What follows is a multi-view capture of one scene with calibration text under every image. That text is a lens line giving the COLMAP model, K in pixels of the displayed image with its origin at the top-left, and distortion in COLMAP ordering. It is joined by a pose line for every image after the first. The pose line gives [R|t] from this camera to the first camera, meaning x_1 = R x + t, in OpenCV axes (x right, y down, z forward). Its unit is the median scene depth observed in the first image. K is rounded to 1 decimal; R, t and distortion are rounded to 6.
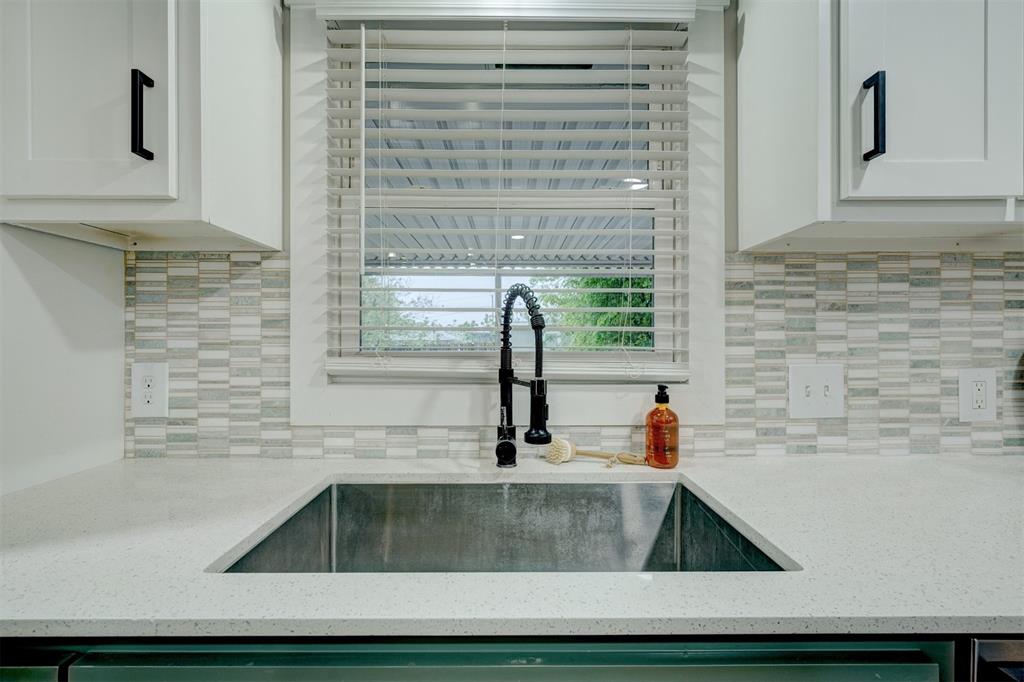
lens RADIAL K [[466.5, 0, 512.0], [0, 466.5, 341.0], [0, 0, 1]] dist [-0.001563, 0.000463]
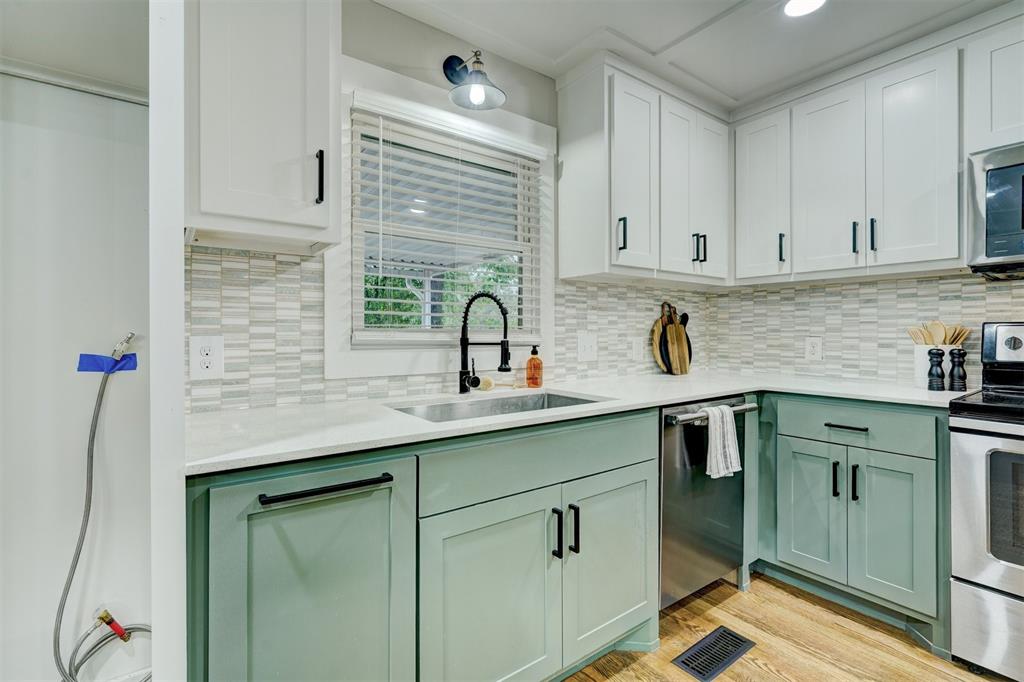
lens RADIAL K [[467.3, 0, 511.9], [0, 467.3, 333.0], [0, 0, 1]] dist [-0.001011, 0.000449]
pose [[0.809846, -0.000490, 0.586643, -0.844860], [0.001675, 0.999998, -0.001476, 0.041522], [-0.586641, 0.002178, 0.809844, -0.492222]]
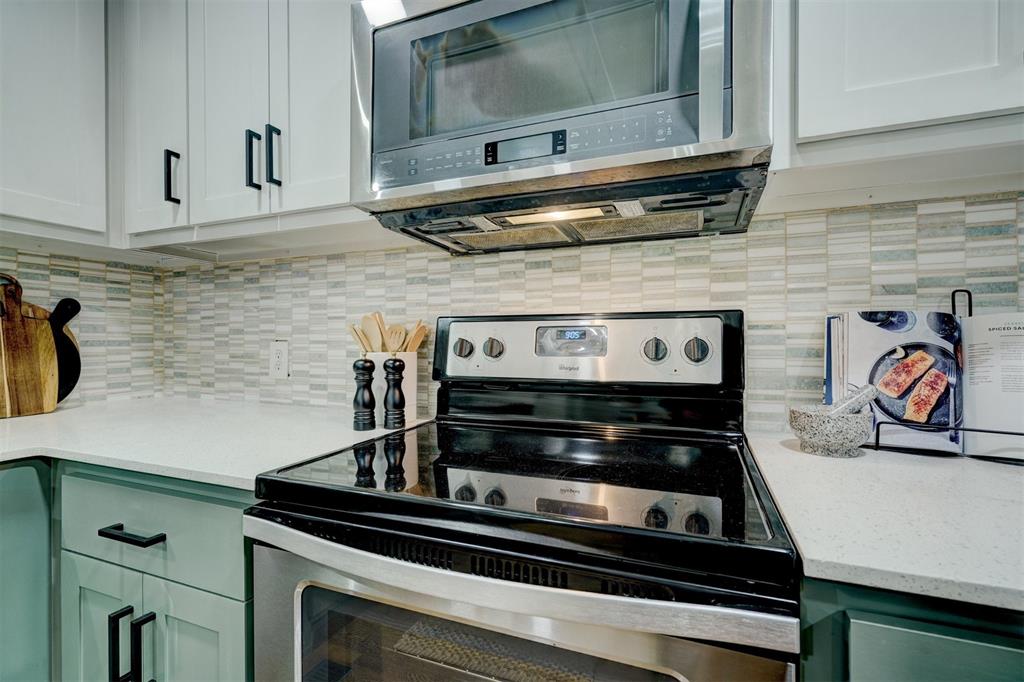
lens RADIAL K [[462.1, 0, 512.5], [0, 462.1, 343.2], [0, 0, 1]] dist [-0.001211, 0.000227]
pose [[0.381364, -0.007787, 0.924392, 0.616873], [0.004954, 0.999967, 0.006380, 0.059762], [-0.924411, 0.002147, 0.381391, -0.703884]]
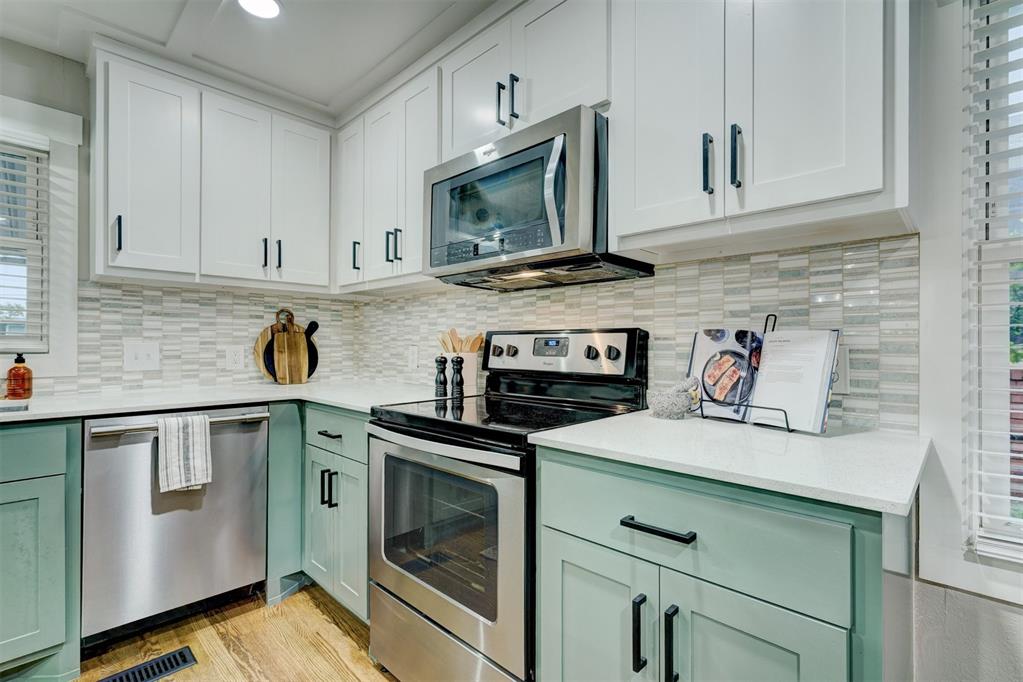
lens RADIAL K [[472.2, 0, 510.5], [0, 472.2, 343.3], [0, 0, 1]] dist [-0.000498, 0.000279]
pose [[0.702758, 0.004871, 0.711412, 0.332977], [-0.002315, 0.999987, -0.004560, 0.057008], [-0.711425, 0.001558, 0.702760, -1.470096]]
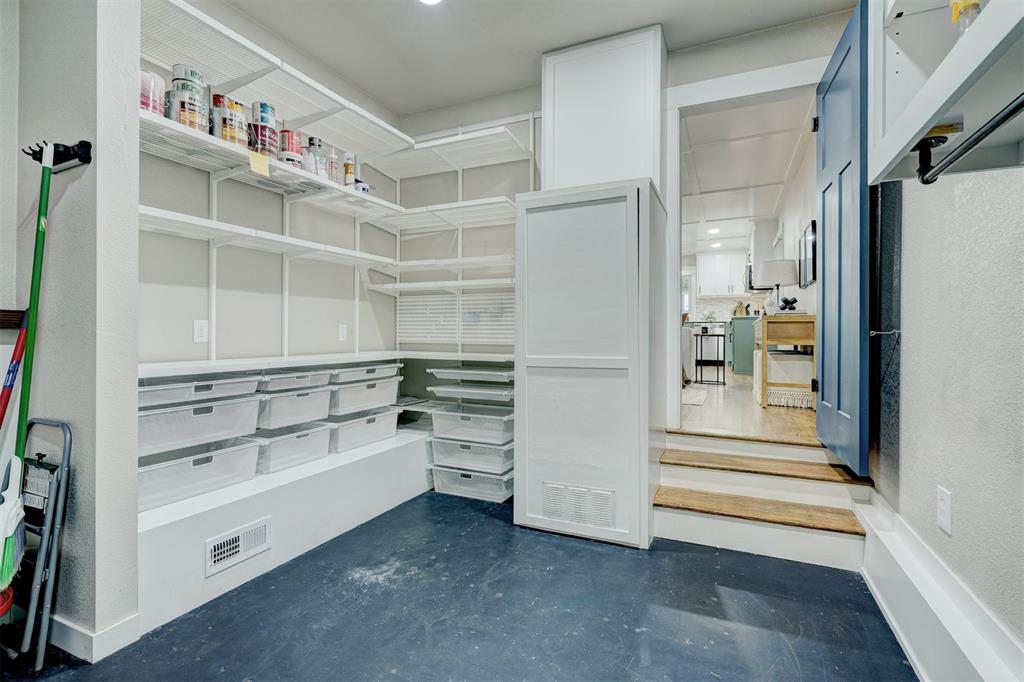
lens RADIAL K [[467.3, 0, 511.9], [0, 467.3, 333.0], [0, 0, 1]] dist [-0.001011, 0.000449]
pose [[0.902921, 0.000065, -0.429807, 1.119243], [-0.001951, 0.999990, -0.003947, 0.503327], [0.429803, 0.004402, 0.902912, -8.597790]]
